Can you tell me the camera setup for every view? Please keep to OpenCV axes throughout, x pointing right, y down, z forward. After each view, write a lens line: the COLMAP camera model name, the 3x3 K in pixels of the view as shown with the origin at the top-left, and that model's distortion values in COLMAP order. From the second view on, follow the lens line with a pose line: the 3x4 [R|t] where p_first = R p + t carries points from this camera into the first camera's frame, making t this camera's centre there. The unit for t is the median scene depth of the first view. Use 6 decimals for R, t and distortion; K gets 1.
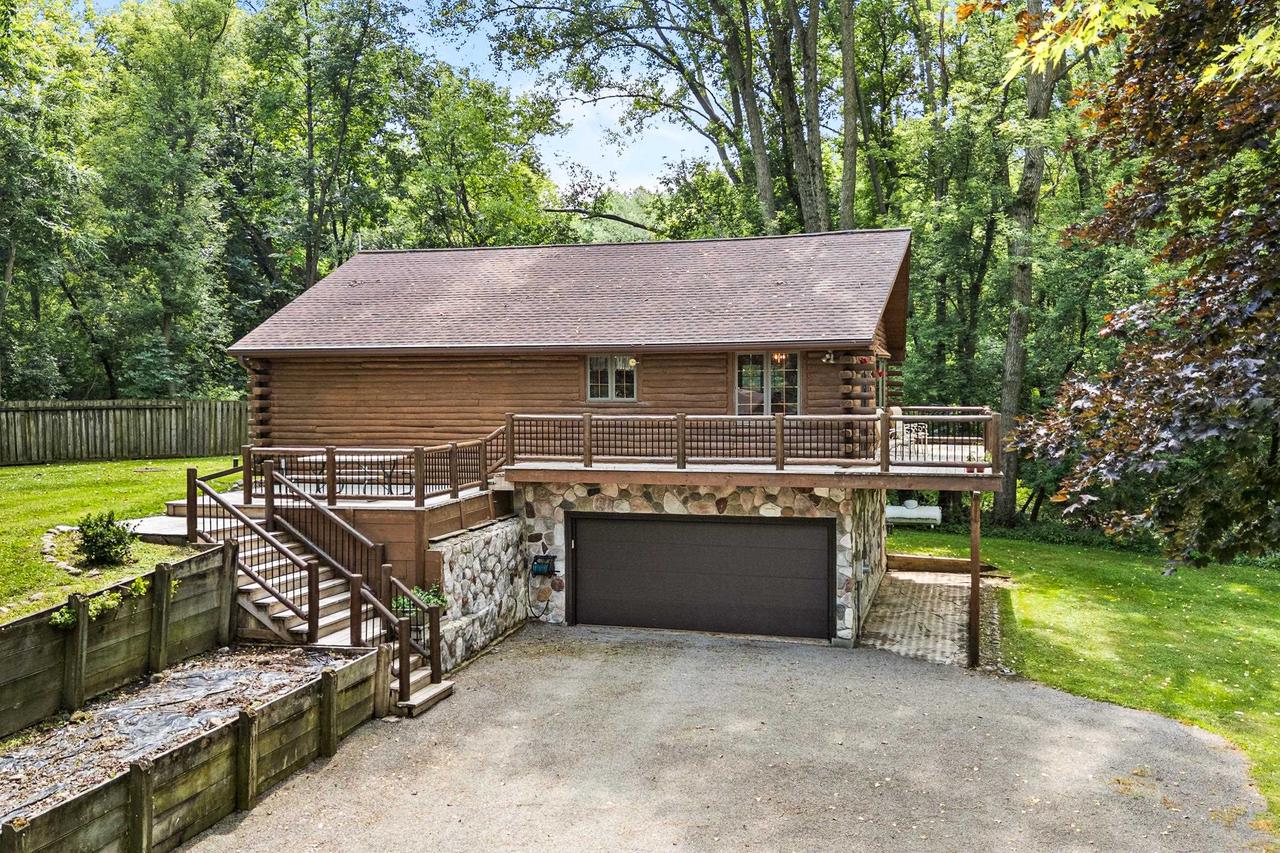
lens RADIAL K [[1091.9, 0, 640.0], [0, 1091.9, 426.5], [0, 0, 1]] dist [0.164394, -0.334944]
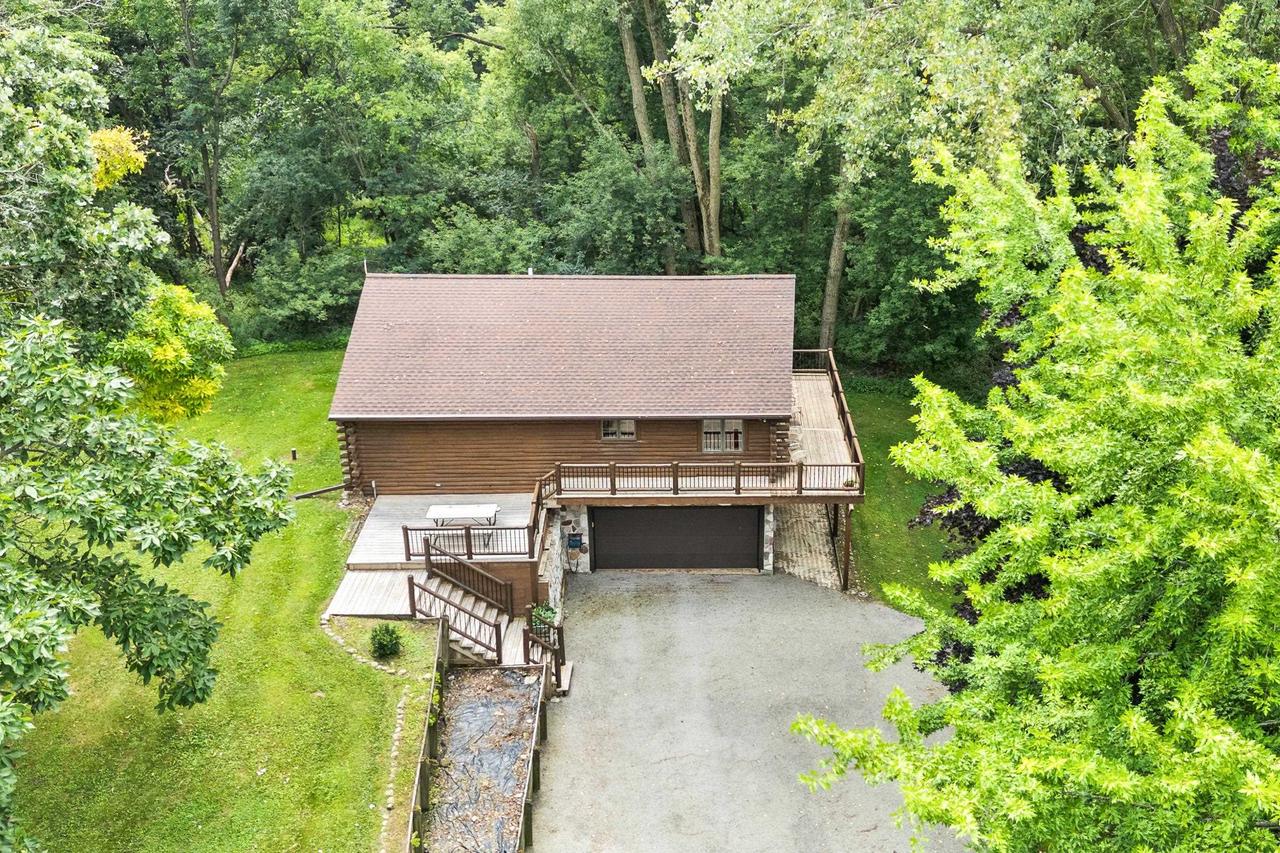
lens RADIAL K [[1105.6, 0, 737.6], [0, 1105.6, 426.7], [0, 0, 1]] dist [0.082493, 0.001022]
pose [[0.957861, -0.098436, 0.269840, -0.294593], [0.006110, 0.946214, 0.323484, -0.563556], [-0.287169, -0.308204, 0.906942, -0.447809]]
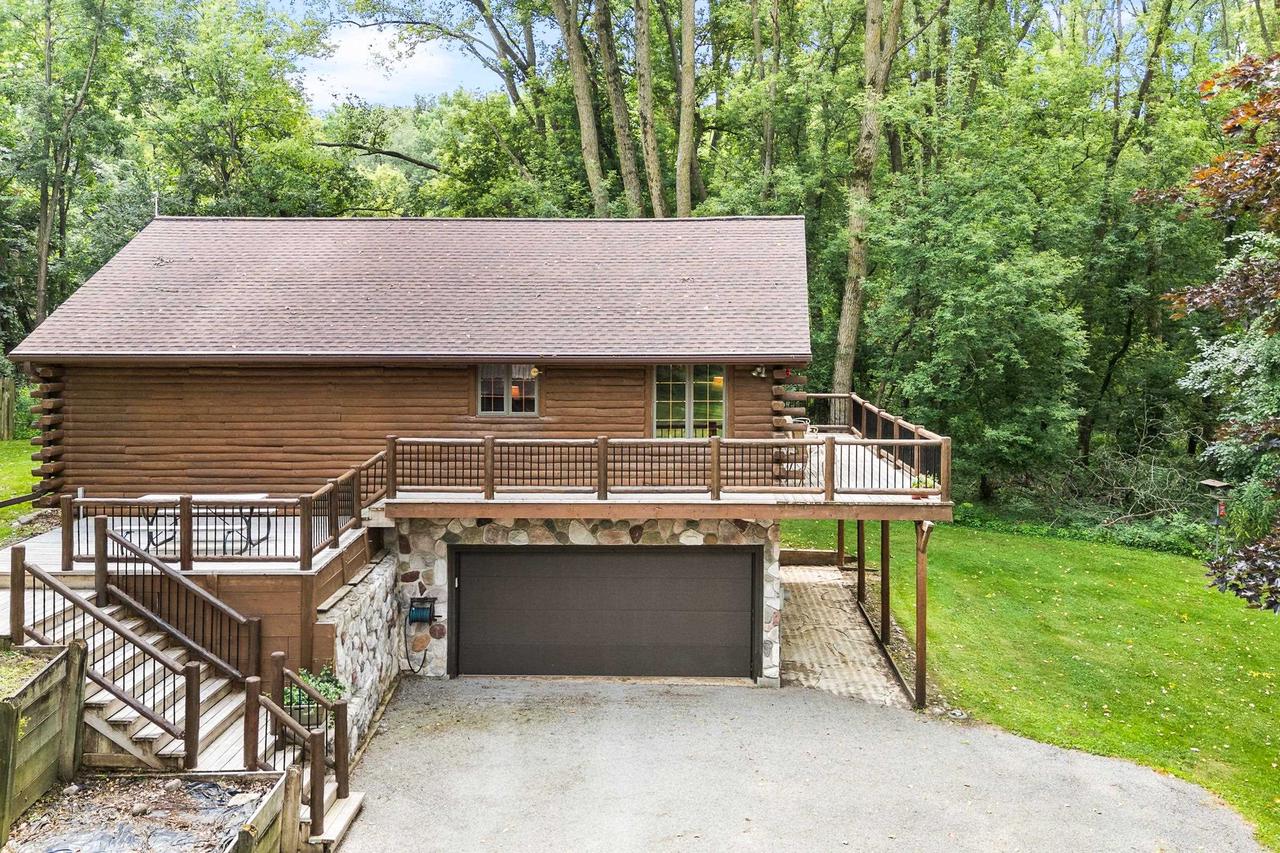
lens RADIAL K [[1149.3, 0, 656.2], [0, 1149.3, 322.4], [0, 0, 1]] dist [0.040404, -0.029381]
pose [[0.970720, 0.002908, 0.240196, -0.137664], [0.004176, 0.999571, -0.028980, -0.074215], [-0.240177, 0.029134, 0.970292, 0.093383]]
